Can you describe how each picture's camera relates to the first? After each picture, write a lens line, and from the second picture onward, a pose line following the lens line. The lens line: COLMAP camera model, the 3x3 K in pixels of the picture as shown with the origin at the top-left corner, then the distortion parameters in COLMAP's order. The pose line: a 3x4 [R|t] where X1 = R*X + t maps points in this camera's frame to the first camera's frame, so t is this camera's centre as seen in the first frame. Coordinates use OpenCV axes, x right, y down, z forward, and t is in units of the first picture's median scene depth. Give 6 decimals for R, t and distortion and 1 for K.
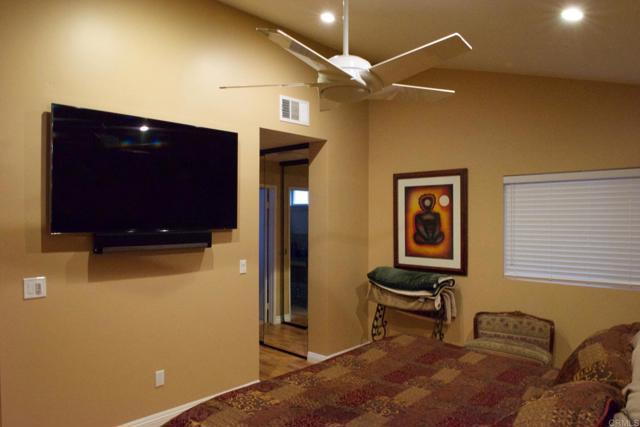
lens RADIAL K [[436.6, 0, 320.0], [0, 436.6, 213.5], [0, 0, 1]] dist [-0.052730, -0.001717]
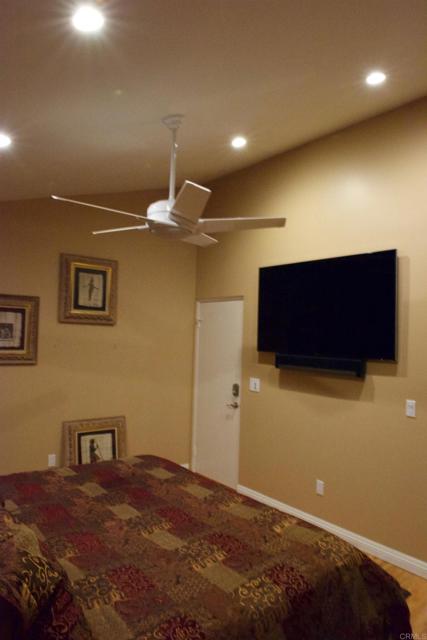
lens RADIAL K [[436.6, 0, 213.5], [0, 436.6, 320.0], [0, 0, 1]] dist [-0.052730, -0.001717]
pose [[-0.126437, -0.036742, -0.991294, 0.877887], [-0.026314, 0.999086, -0.033674, -0.008543], [0.991626, 0.021827, -0.127288, 0.949459]]
